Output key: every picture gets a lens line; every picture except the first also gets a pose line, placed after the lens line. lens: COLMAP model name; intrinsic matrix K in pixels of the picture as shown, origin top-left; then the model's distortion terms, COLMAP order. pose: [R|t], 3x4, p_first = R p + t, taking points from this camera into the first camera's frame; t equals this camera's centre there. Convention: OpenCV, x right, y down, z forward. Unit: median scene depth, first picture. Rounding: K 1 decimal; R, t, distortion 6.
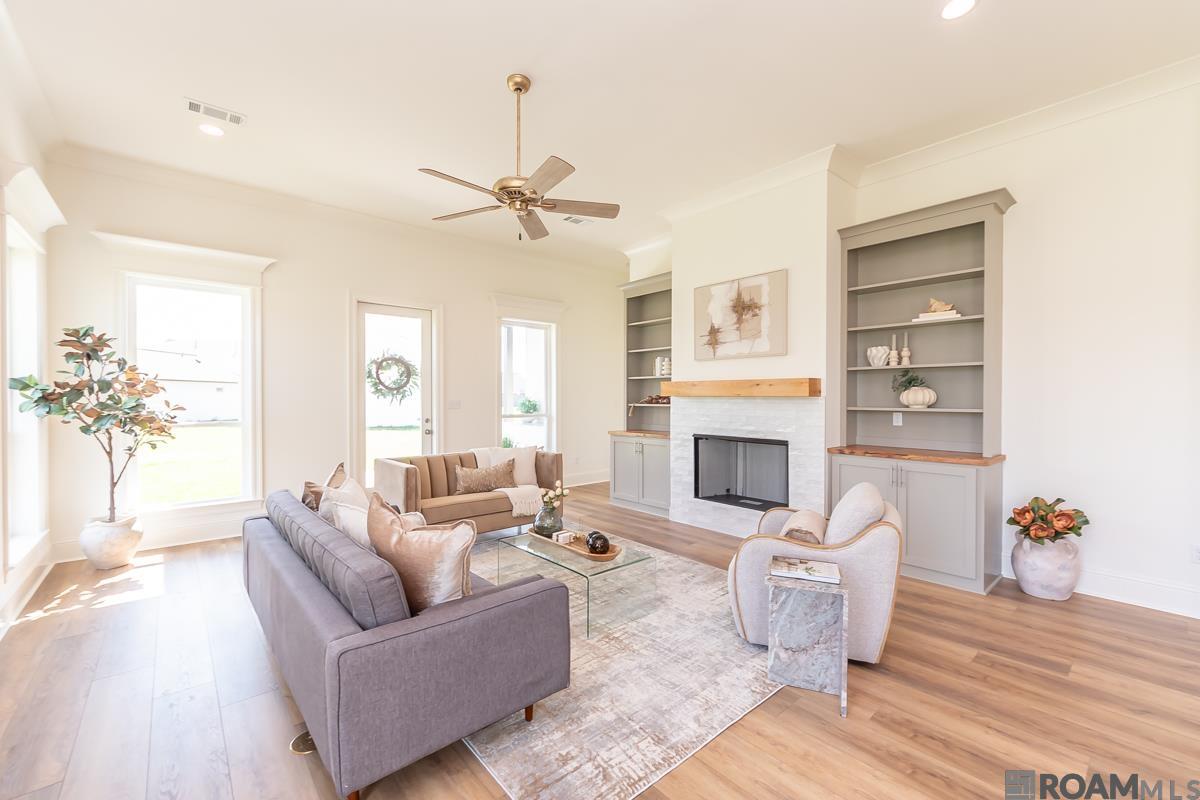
lens RADIAL K [[489.7, 0, 600.0], [0, 489.7, 400.0], [0, 0, 1]] dist [0.000180, 0.000016]
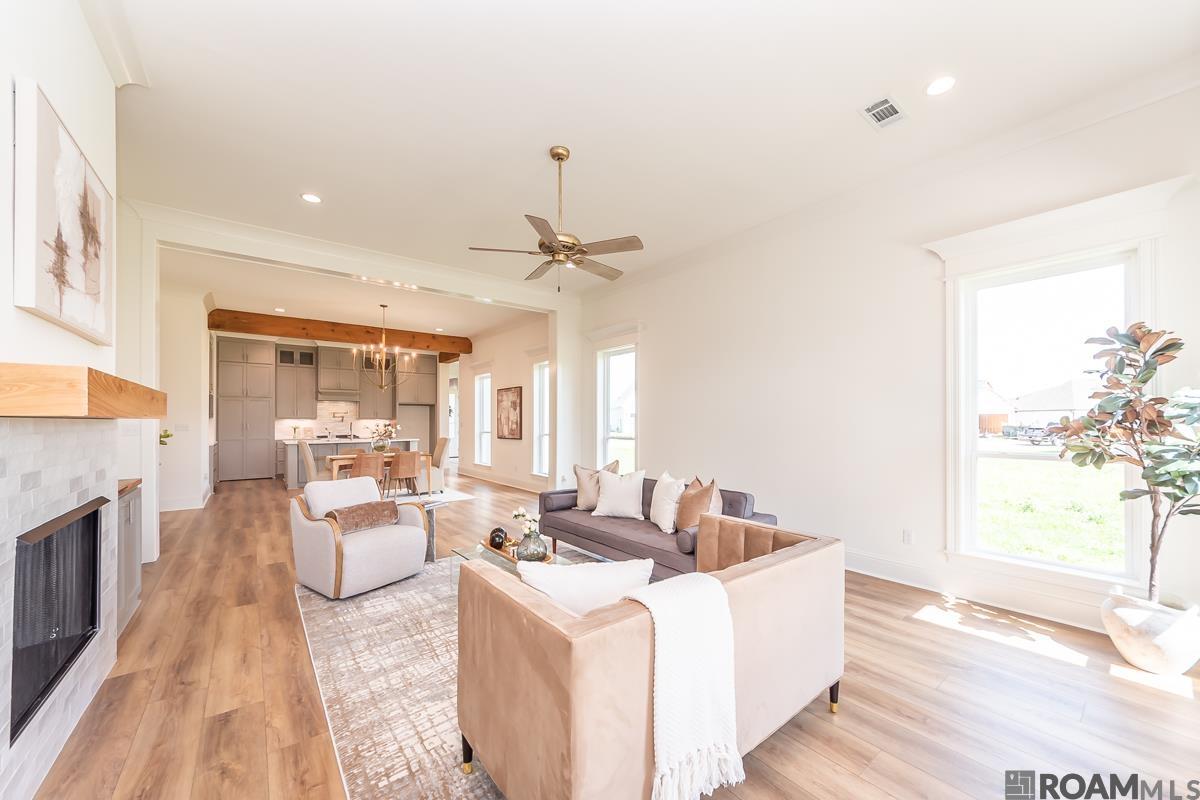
lens RADIAL K [[438.2, 0, 599.4], [0, 438.2, 419.2], [0, 0, 1]] dist [-0.000227, -0.000025]
pose [[-0.998536, 0.001660, 0.054070, -0.312126], [0.001882, 0.999990, 0.004068, -0.014534], [-0.054063, 0.004164, -0.998529, 2.016138]]
